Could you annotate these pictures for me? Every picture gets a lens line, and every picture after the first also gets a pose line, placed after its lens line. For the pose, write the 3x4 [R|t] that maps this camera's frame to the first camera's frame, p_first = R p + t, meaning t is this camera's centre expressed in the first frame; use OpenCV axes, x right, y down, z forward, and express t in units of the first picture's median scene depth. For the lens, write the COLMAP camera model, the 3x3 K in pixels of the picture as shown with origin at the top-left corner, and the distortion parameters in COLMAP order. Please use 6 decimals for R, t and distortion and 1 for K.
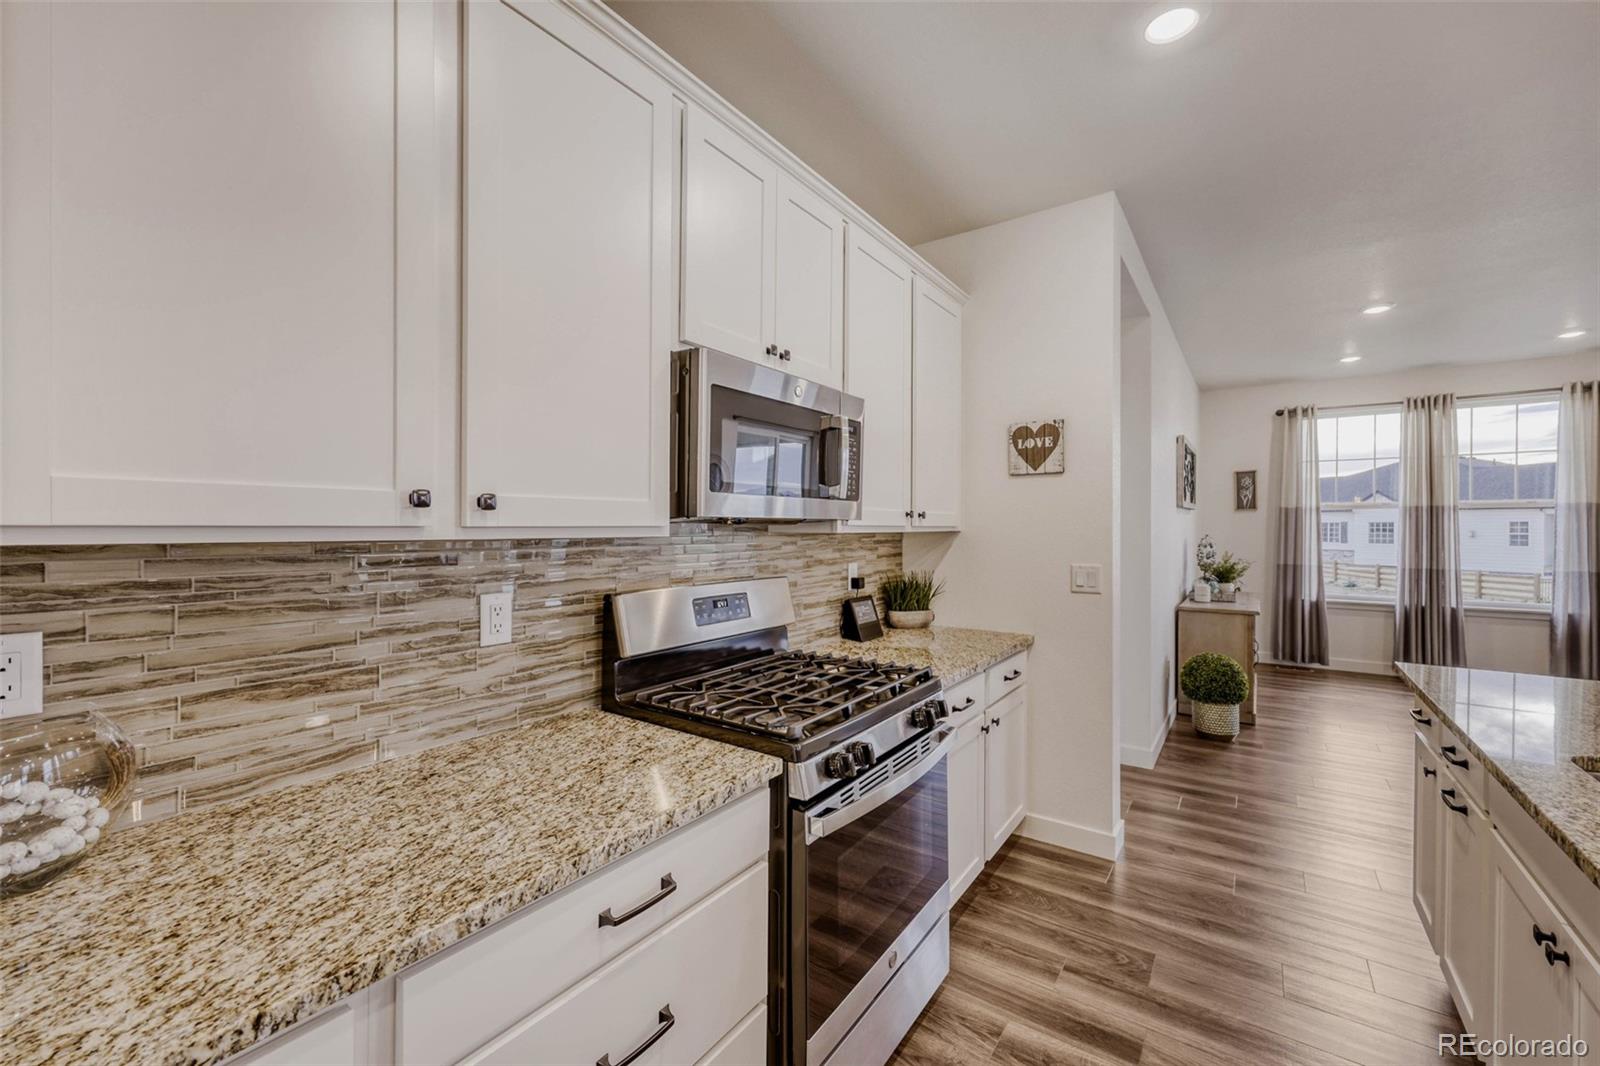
lens RADIAL K [[644.8, 0, 801.7], [0, 644.8, 530.8], [0, 0, 1]] dist [0.001348, -0.004310]
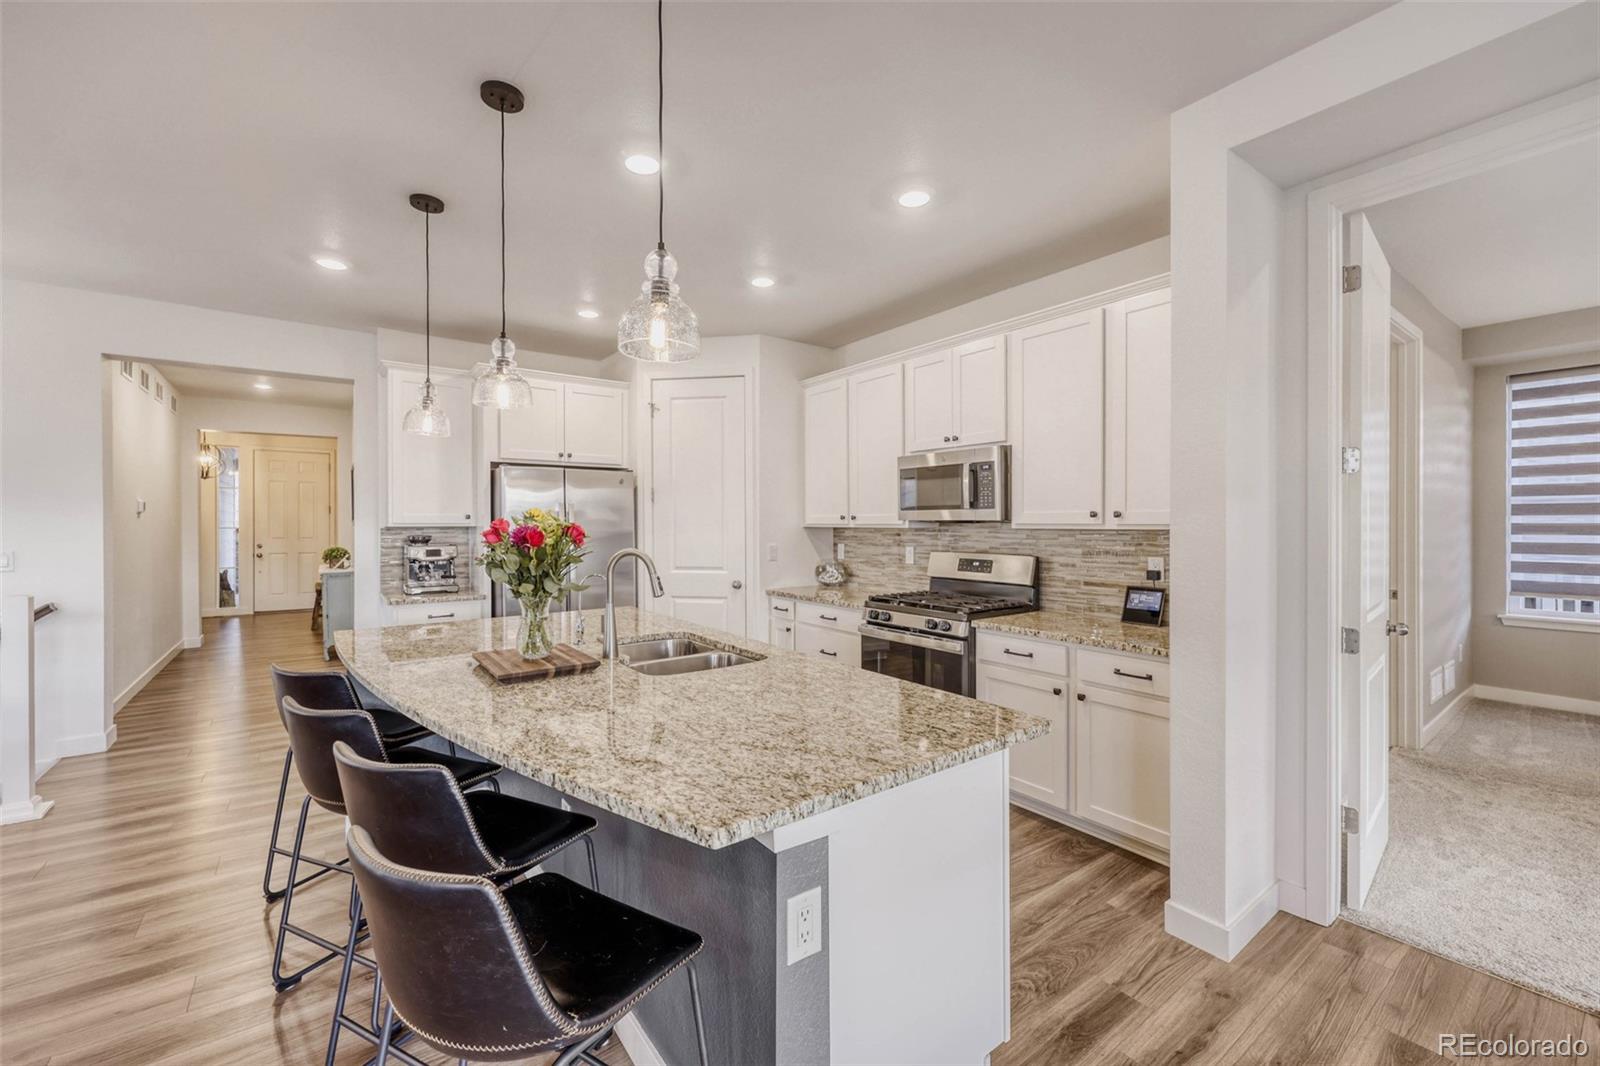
lens RADIAL K [[645.9, 0, 795.8], [0, 645.9, 527.7], [0, 0, 1]] dist [-0.002658, -0.000394]
pose [[-0.306456, 0.006325, -0.951864, 1.858960], [-0.007085, 0.999935, 0.008926, -0.009730], [0.951858, 0.009479, -0.306392, 1.043475]]
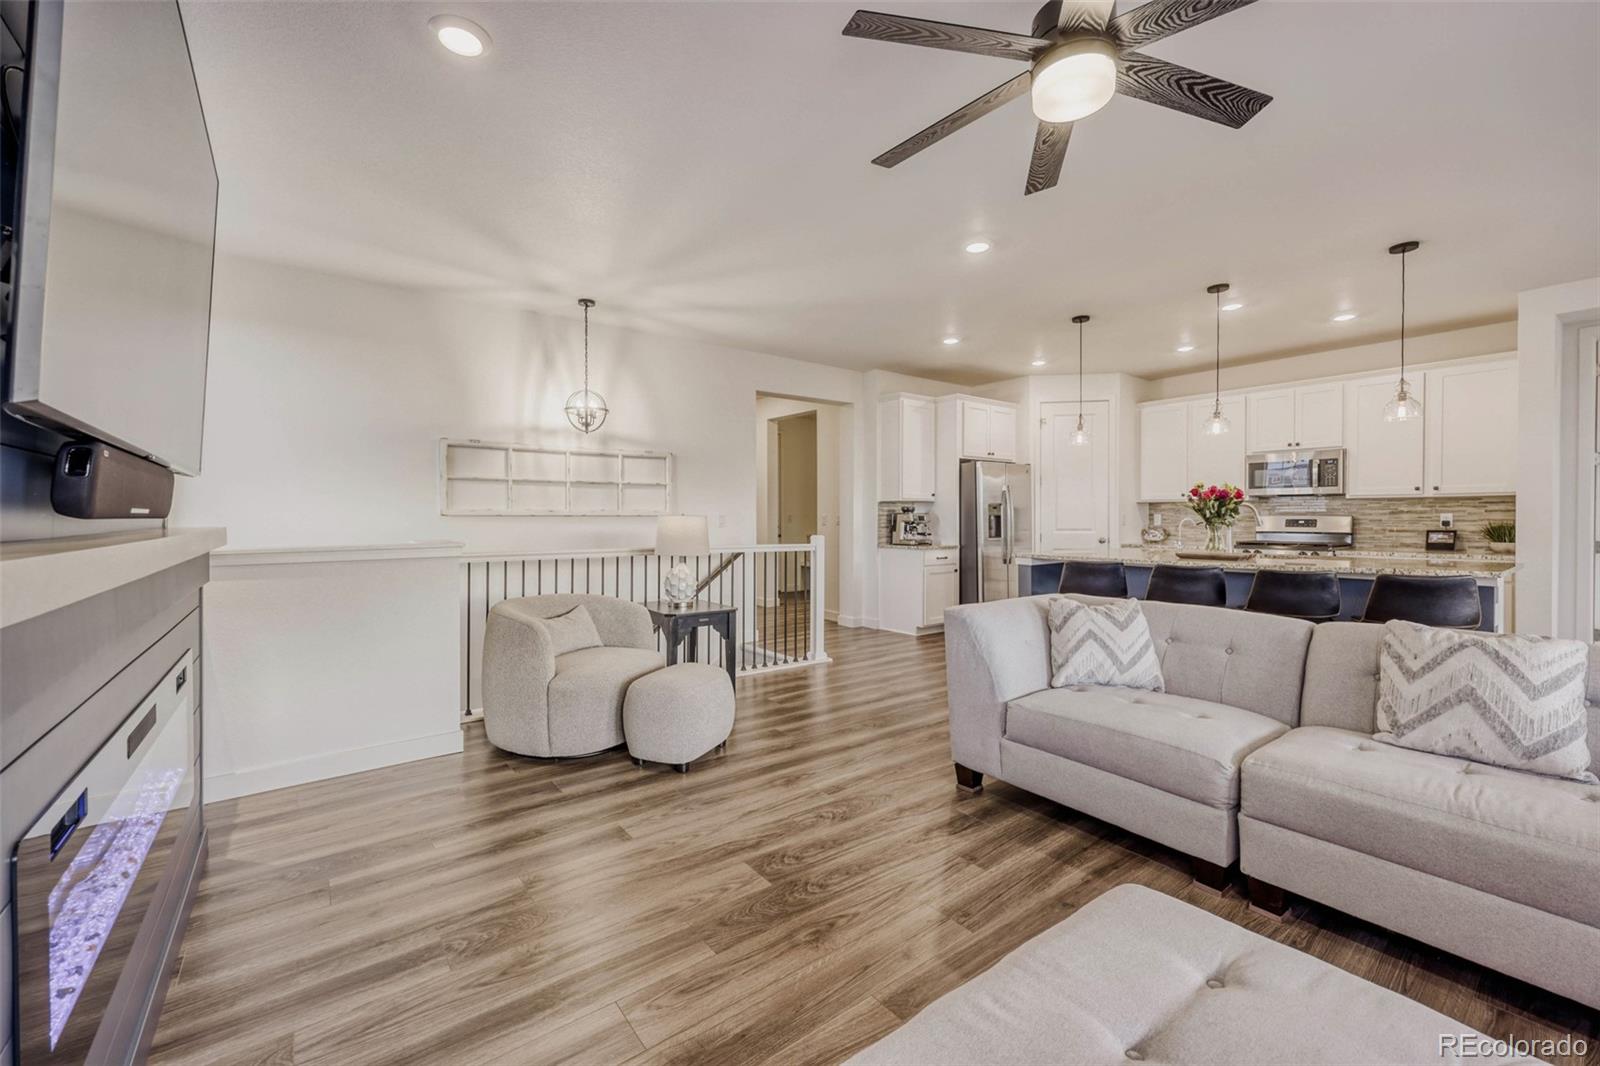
lens RADIAL K [[642.1, 0, 800.0], [0, 642.1, 533.0], [0, 0, 1]] dist [0.002514, -0.000004]
pose [[-0.296965, 0.023780, -0.954592, 3.511191], [-0.005193, 0.999635, 0.026517, 0.094710], [0.954874, 0.012832, -0.296733, -0.403073]]
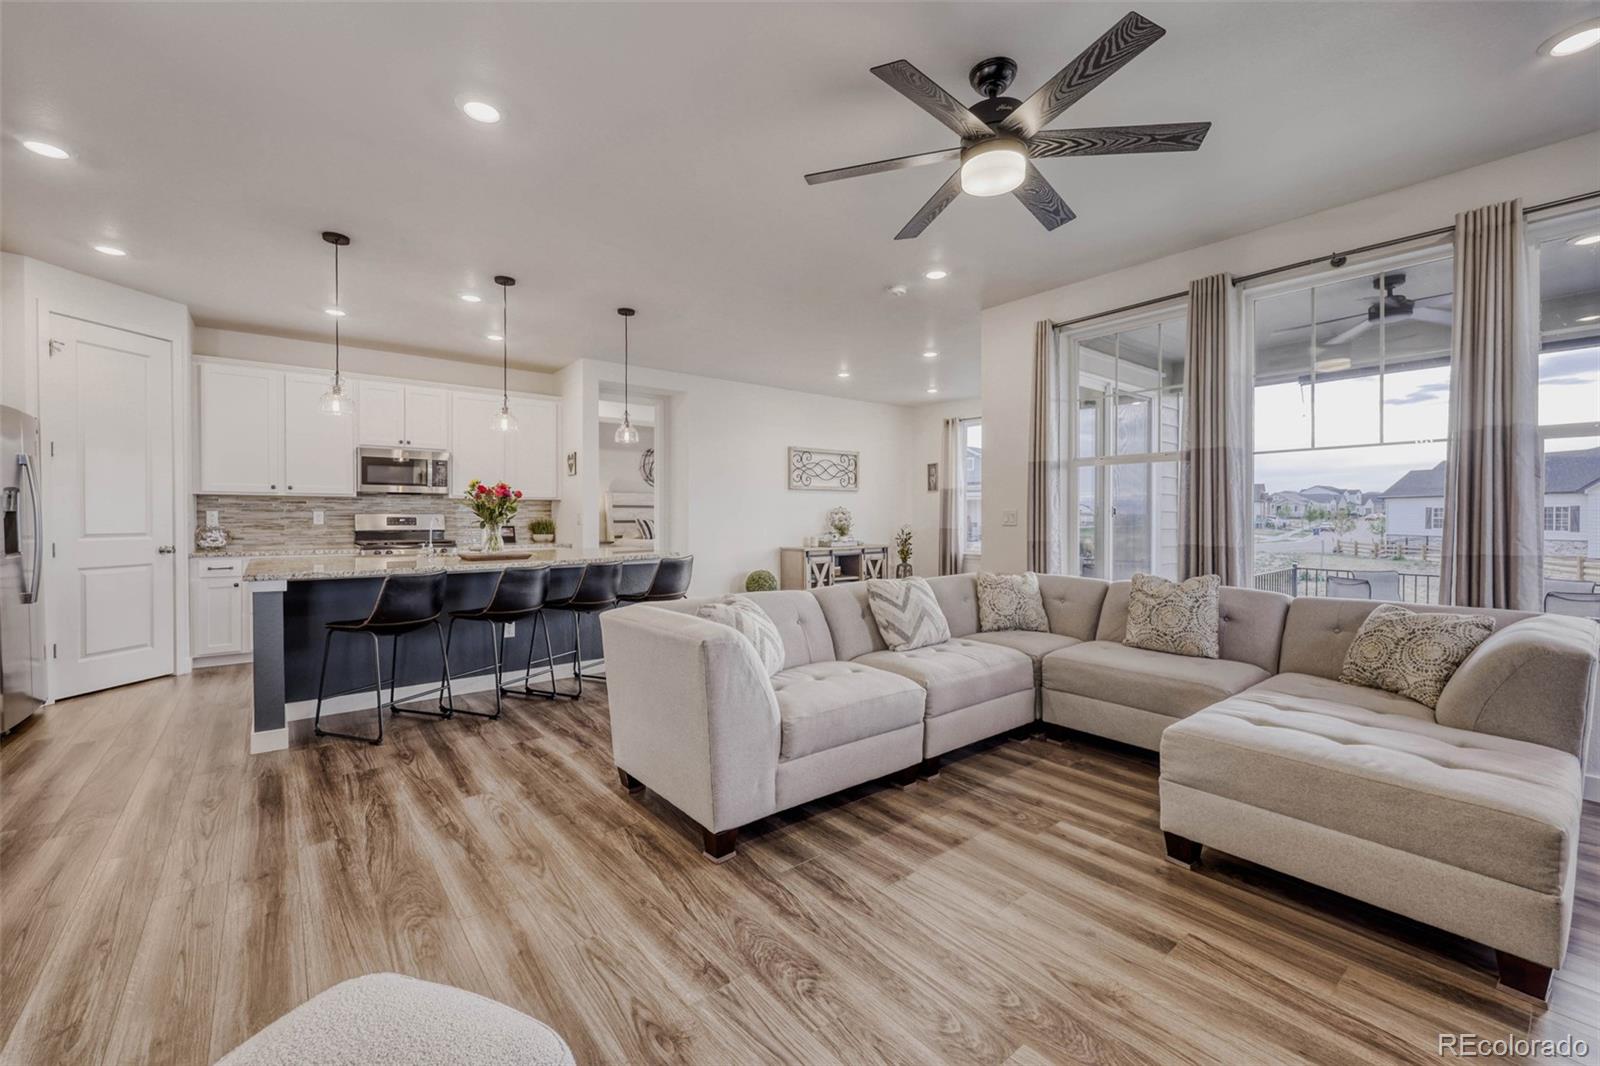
lens RADIAL K [[645.9, 0, 795.8], [0, 645.9, 527.7], [0, 0, 1]] dist [-0.002658, -0.000394]
pose [[0.961480, 0.006662, -0.274795, 2.529104], [-0.003046, 0.999903, 0.013584, 0.098817], [0.274859, -0.012224, 0.961407, -1.472580]]
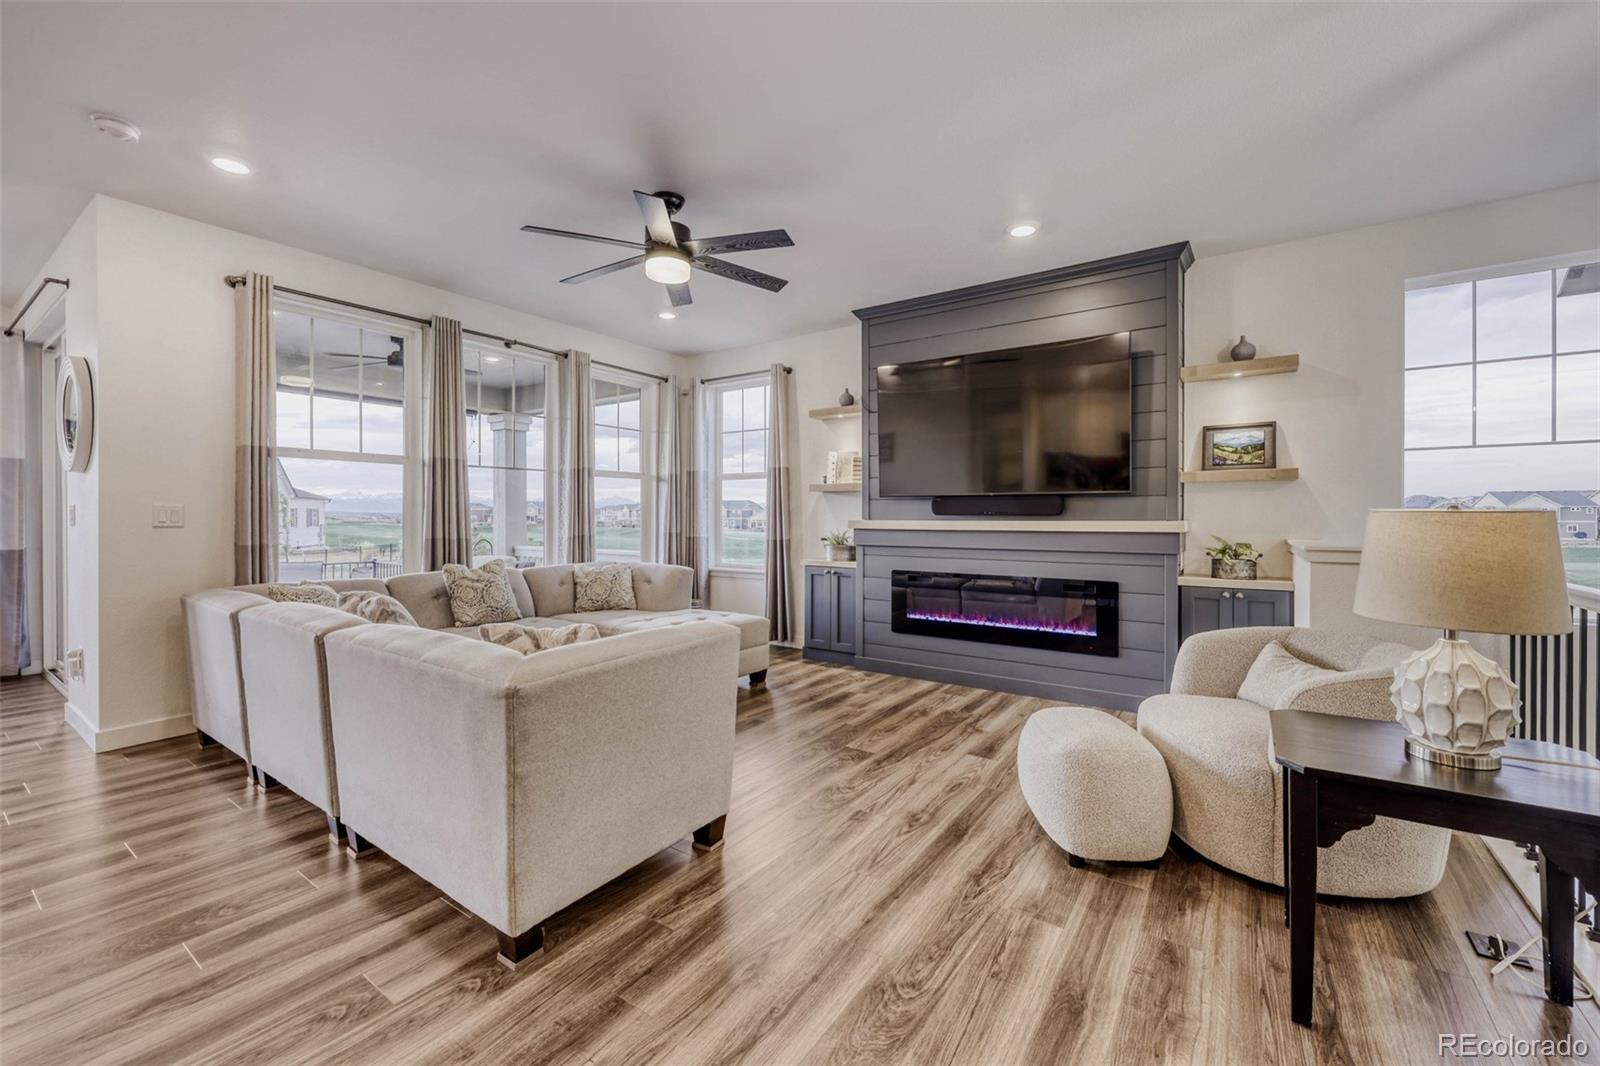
lens RADIAL K [[651.8, 0, 791.9], [0, 651.8, 517.2], [0, 0, 1]] dist [-0.000063, -0.000145]
pose [[-0.000088, 0.000448, 1.000000, 0.965714], [0.003606, 0.999993, -0.000448, 0.102488], [-0.999993, 0.003606, -0.000090, -0.603601]]
